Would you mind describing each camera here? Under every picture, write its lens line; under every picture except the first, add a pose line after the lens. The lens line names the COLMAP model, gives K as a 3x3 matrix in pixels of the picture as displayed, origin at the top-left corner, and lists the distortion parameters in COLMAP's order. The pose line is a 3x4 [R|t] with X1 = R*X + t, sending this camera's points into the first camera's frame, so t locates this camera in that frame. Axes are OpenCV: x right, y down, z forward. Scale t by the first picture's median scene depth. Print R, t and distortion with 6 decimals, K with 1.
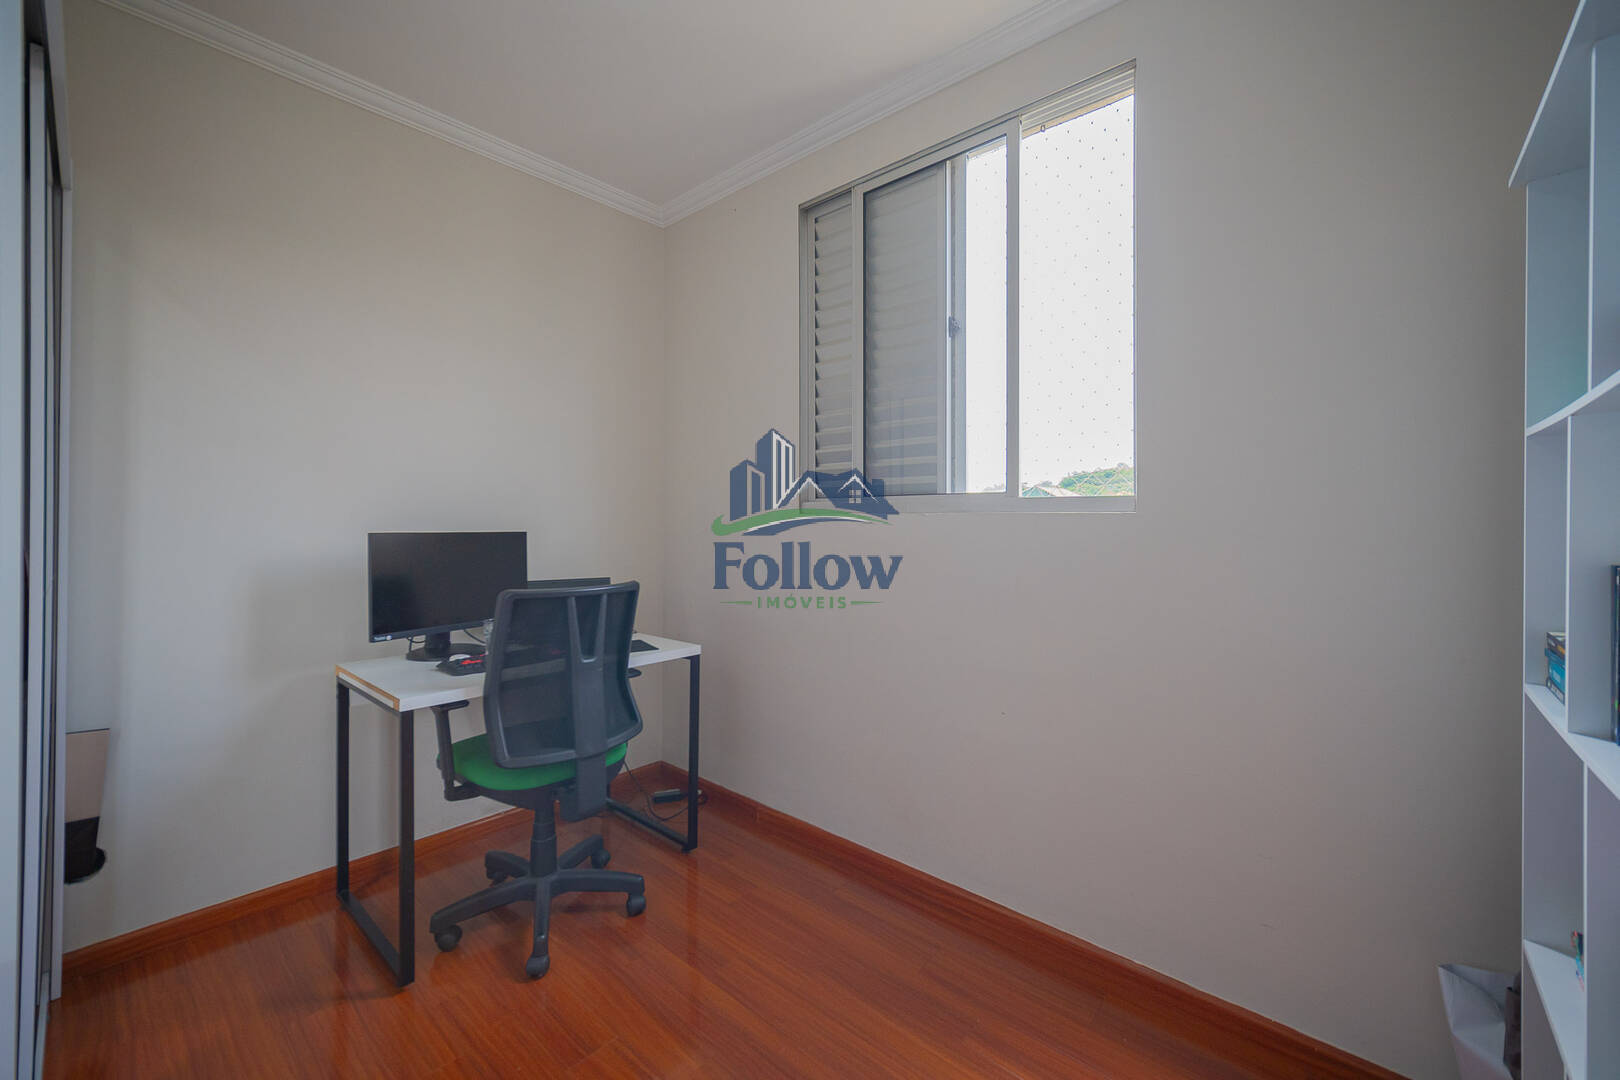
lens RADIAL K [[654.4, 0, 810.5], [0, 654.4, 523.0], [0, 0, 1]] dist [0.000359, 0.000192]
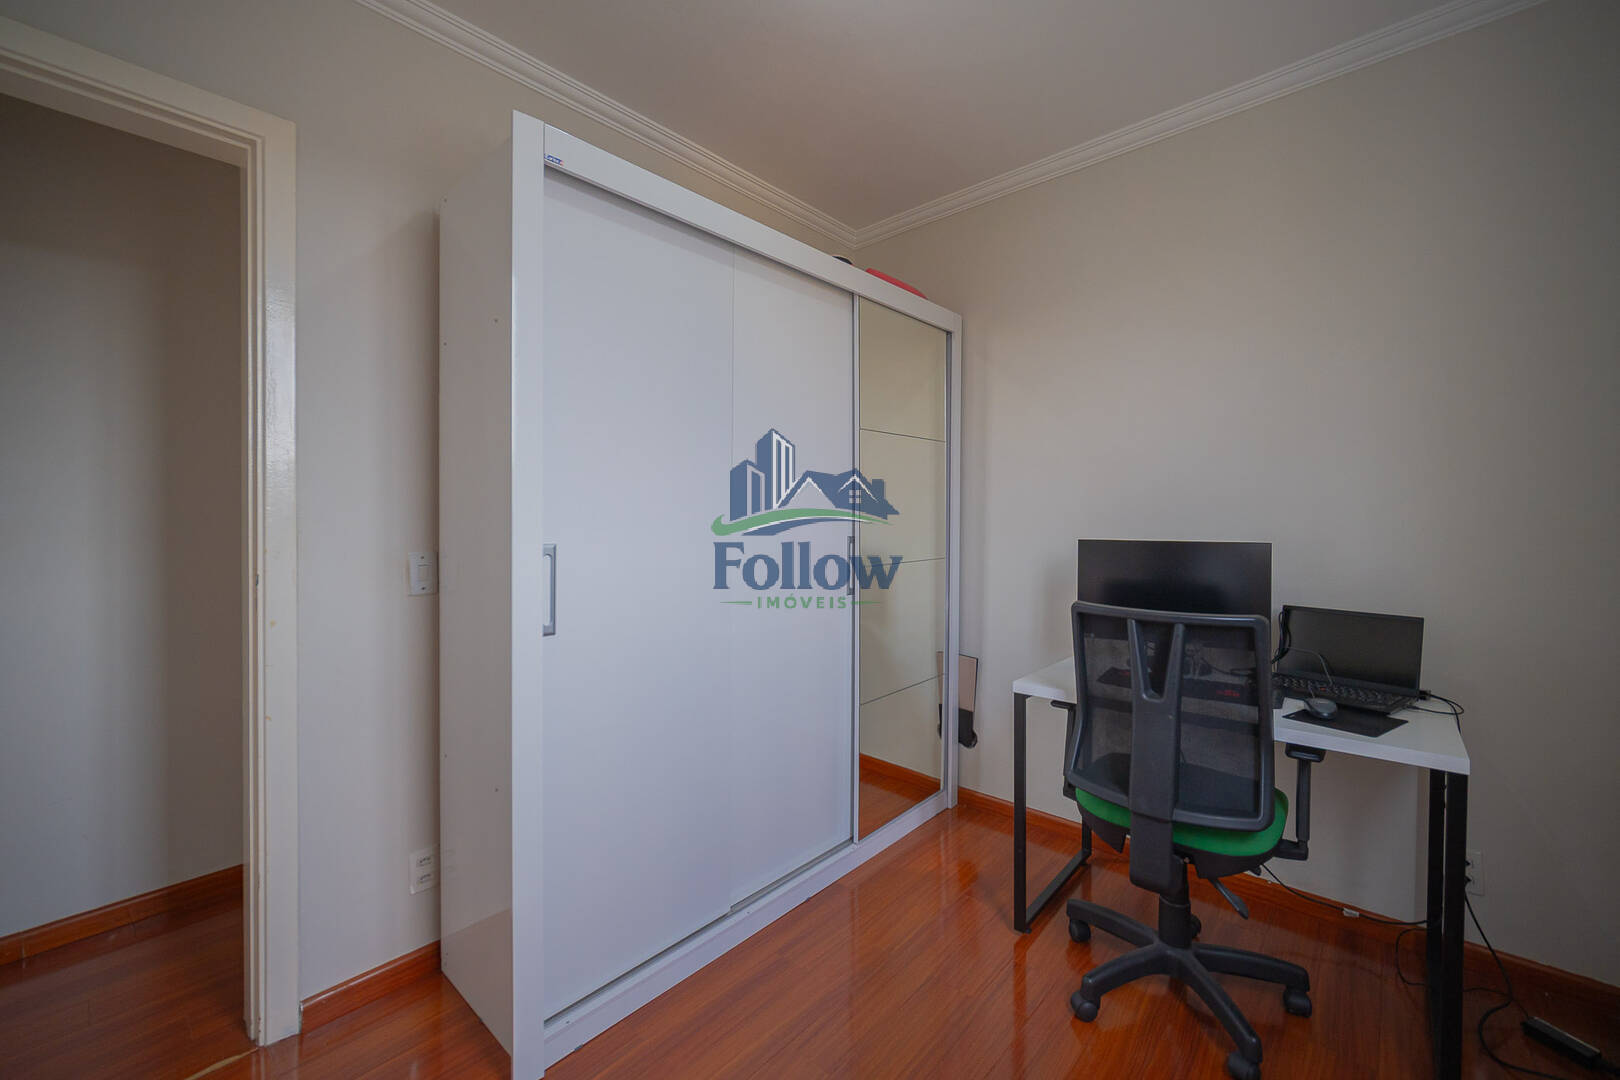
lens RADIAL K [[654.4, 0, 817.4], [0, 654.4, 525.0], [0, 0, 1]] dist [0.000359, 0.000192]
pose [[-0.000200, 0.001602, -0.999999, 0.461486], [-0.009439, 0.999954, 0.001604, -0.007397], [0.999955, 0.009440, -0.000185, 0.547627]]
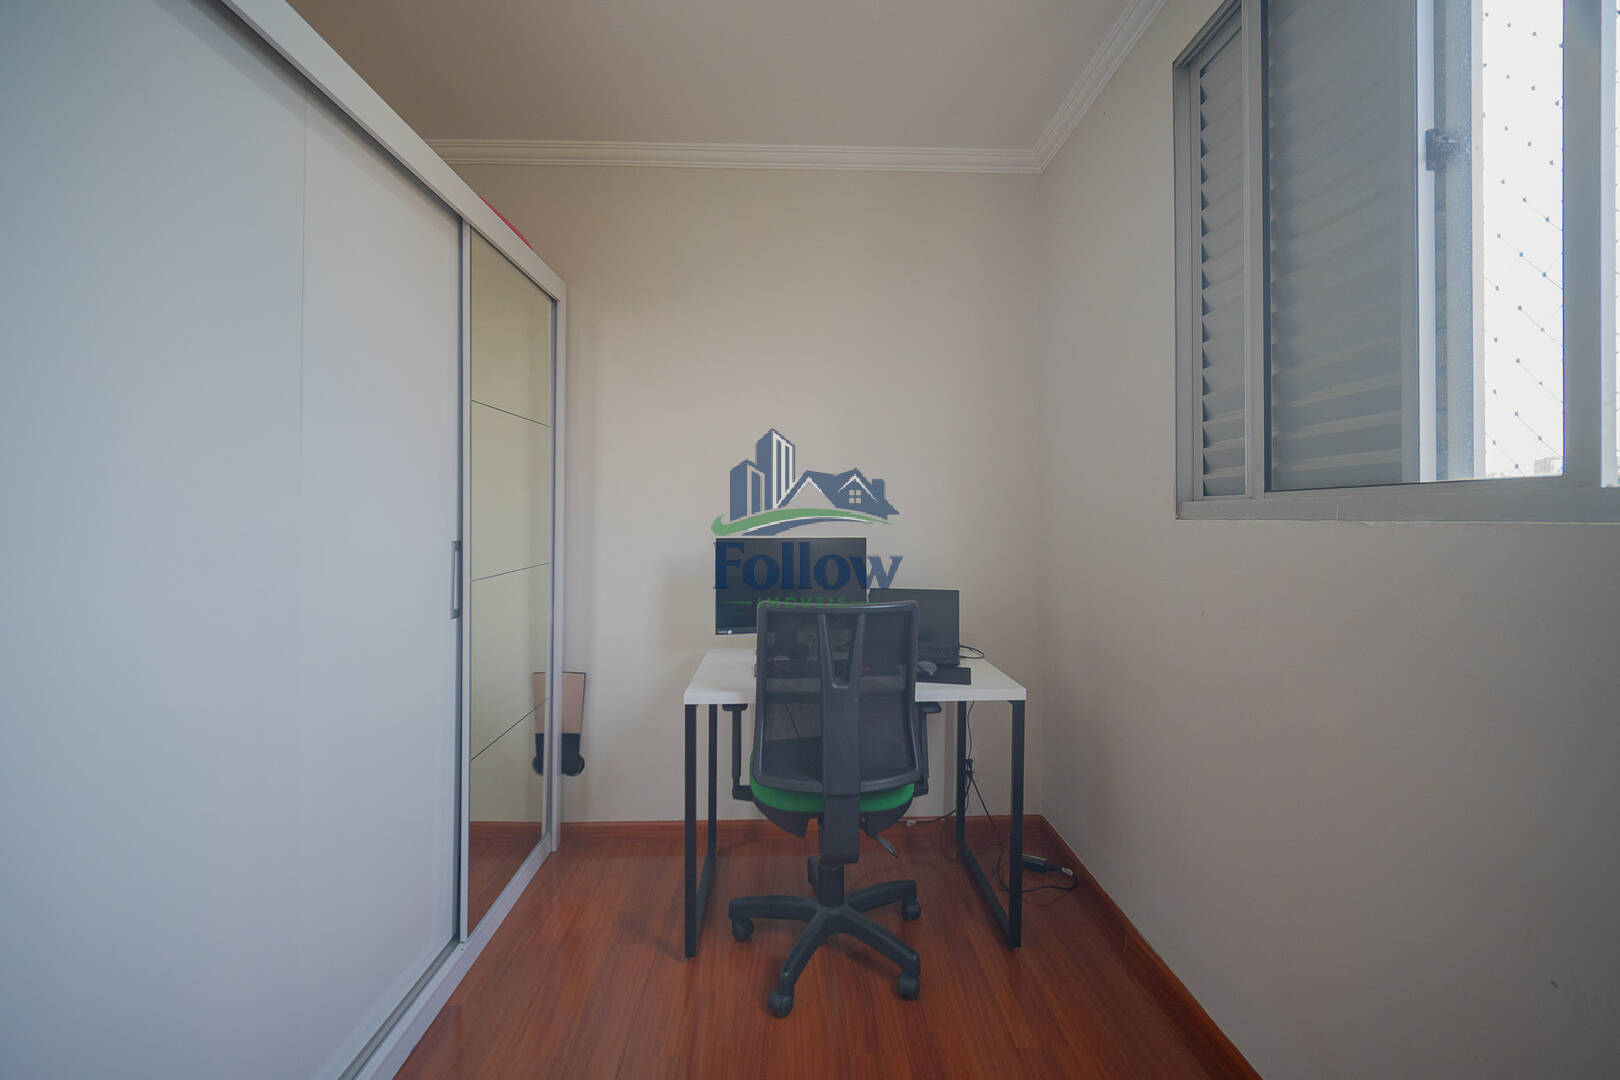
lens RADIAL K [[654.4, 0, 817.7], [0, 654.4, 518.8], [0, 0, 1]] dist [0.000359, 0.000192]
pose [[0.694634, 0.000084, -0.719363, 0.266020], [-0.003659, 0.999987, -0.003416, -0.014839], [0.719354, 0.005005, 0.694626, 0.339418]]
